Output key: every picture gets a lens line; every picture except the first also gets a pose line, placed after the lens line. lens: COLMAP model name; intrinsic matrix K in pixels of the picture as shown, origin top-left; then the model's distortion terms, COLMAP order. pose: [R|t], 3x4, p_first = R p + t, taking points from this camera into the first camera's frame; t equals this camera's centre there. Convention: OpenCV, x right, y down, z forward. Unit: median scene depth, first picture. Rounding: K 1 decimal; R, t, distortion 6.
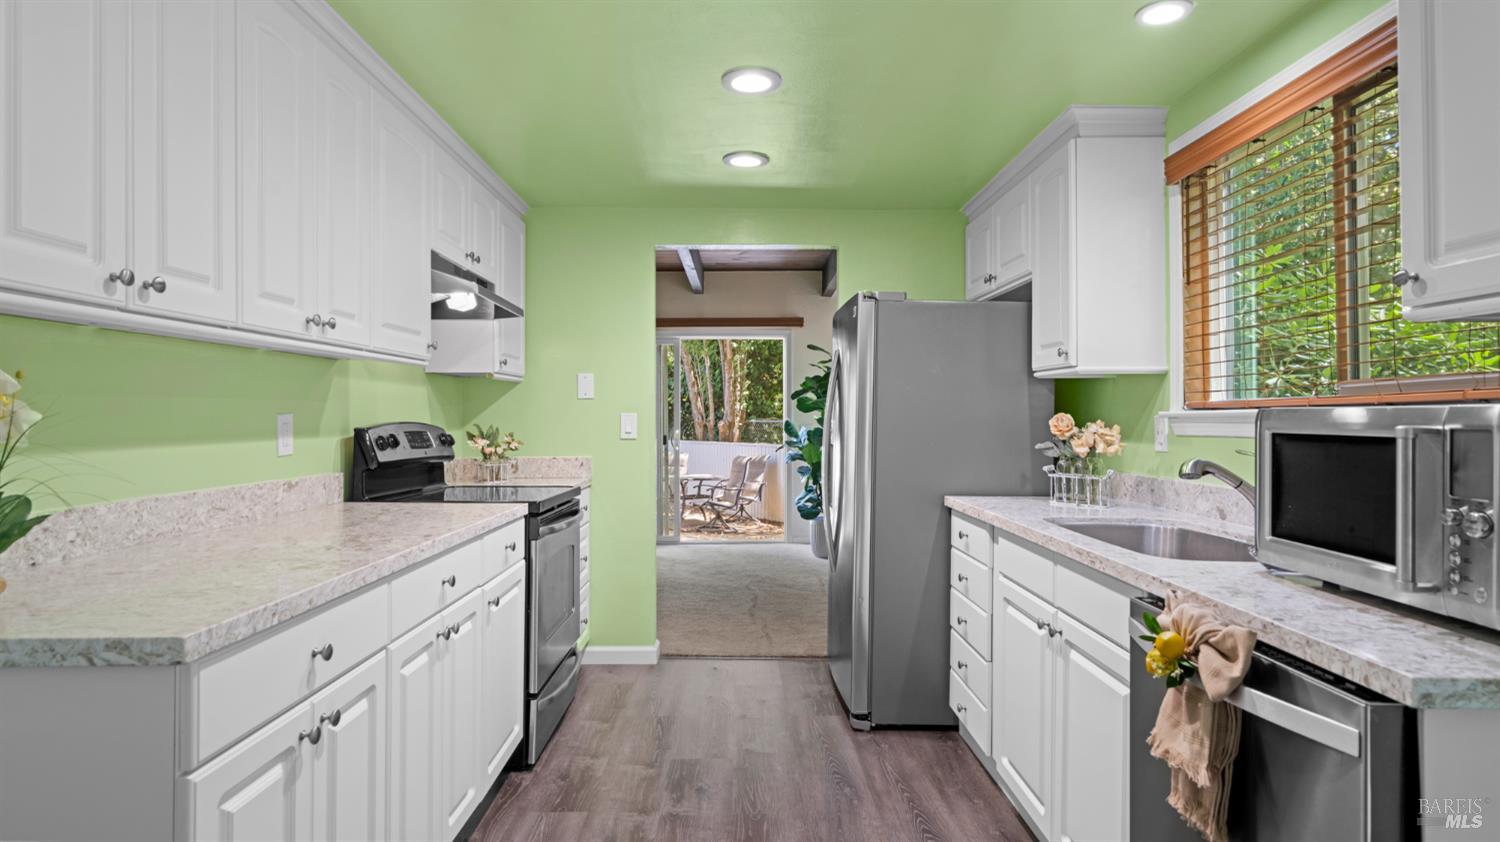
lens RADIAL K [[811.9, 0, 746.0], [0, 811.9, 421.9], [0, 0, 1]] dist [0.004167, 0.003987]
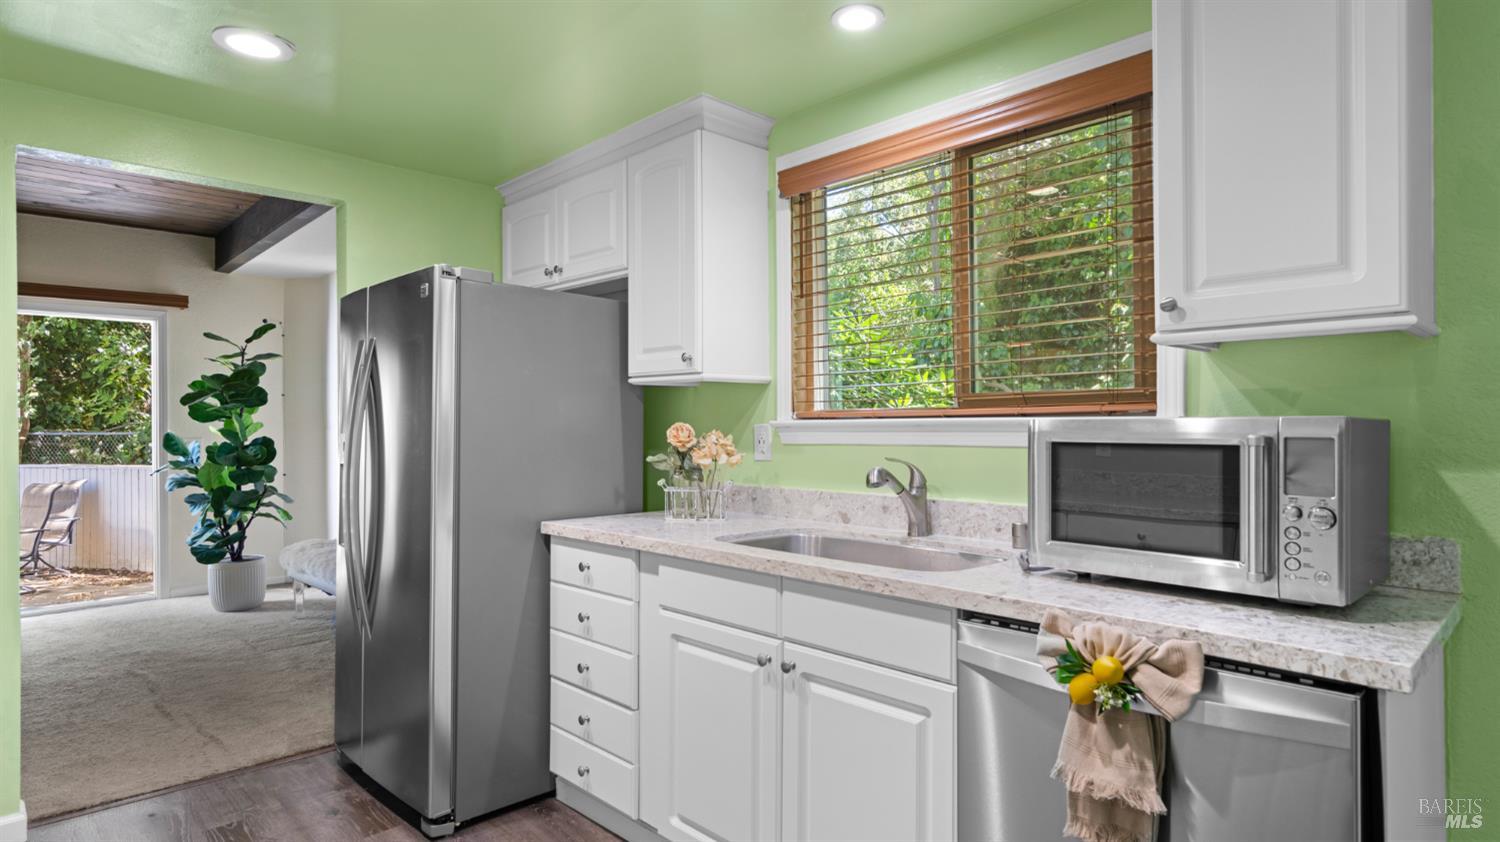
lens RADIAL K [[811.9, 0, 746.0], [0, 811.9, 421.9], [0, 0, 1]] dist [0.004167, 0.003987]
pose [[0.730638, -0.005490, 0.682743, -0.187775], [0.011632, 0.999923, -0.004407, -0.006616], [-0.682666, 0.011162, 0.730645, 0.260517]]
